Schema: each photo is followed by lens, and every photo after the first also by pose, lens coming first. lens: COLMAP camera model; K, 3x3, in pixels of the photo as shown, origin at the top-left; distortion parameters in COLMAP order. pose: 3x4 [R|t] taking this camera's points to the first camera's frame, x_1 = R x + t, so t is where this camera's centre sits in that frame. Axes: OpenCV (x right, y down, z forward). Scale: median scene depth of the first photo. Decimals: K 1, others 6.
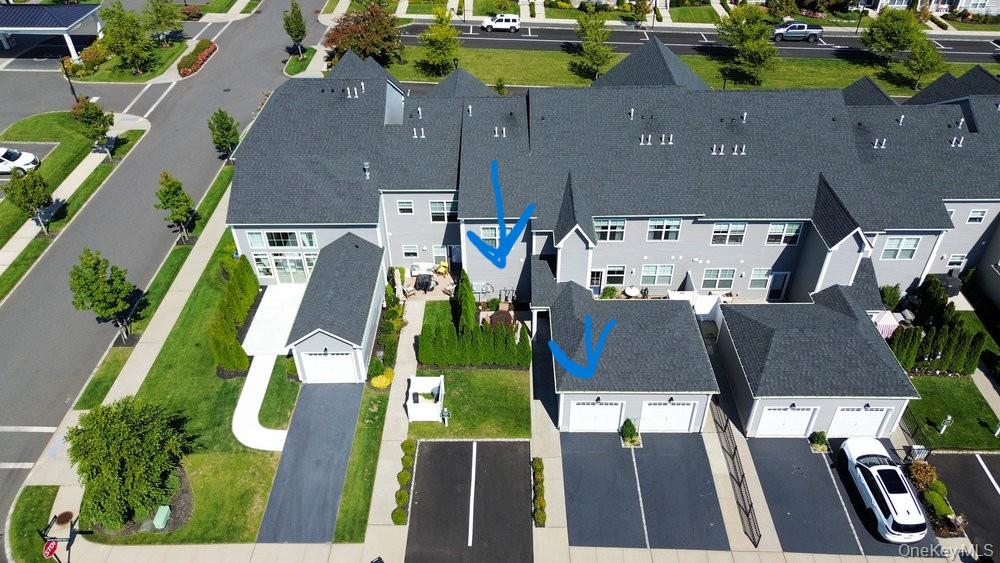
lens RADIAL K [[710.4, 0, 500.0], [0, 710.4, 281.5], [0, 0, 1]] dist [0.078601, -0.083064]
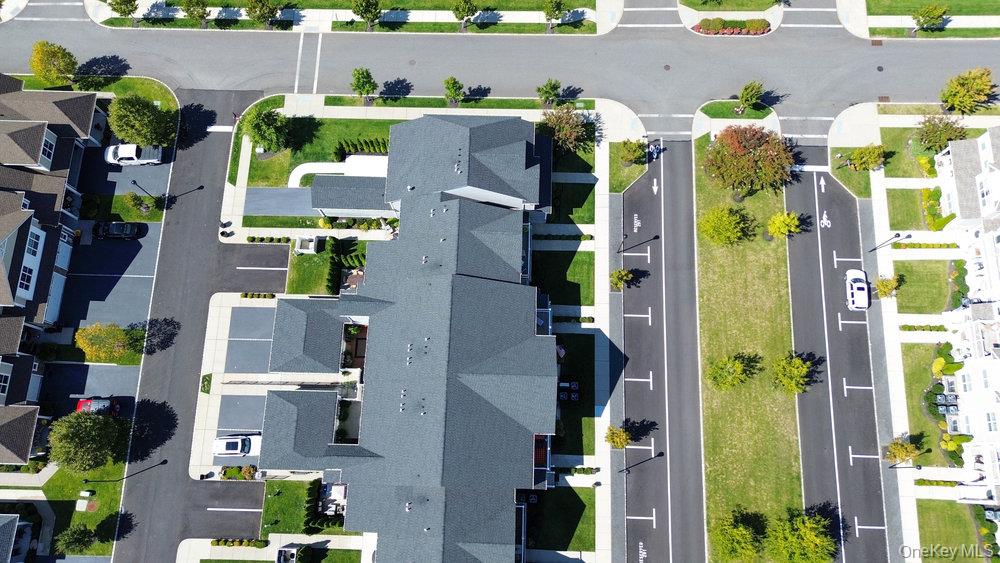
lens RADIAL K [[710.4, 0, 500.0], [0, 710.4, 281.5], [0, 0, 1]] dist [0.078601, -0.083064]
pose [[-0.024222, 0.967650, -0.251130, 0.460654], [-0.597980, 0.187286, 0.779323, -1.602563], [0.801145, 0.169047, 0.574100, 0.235793]]
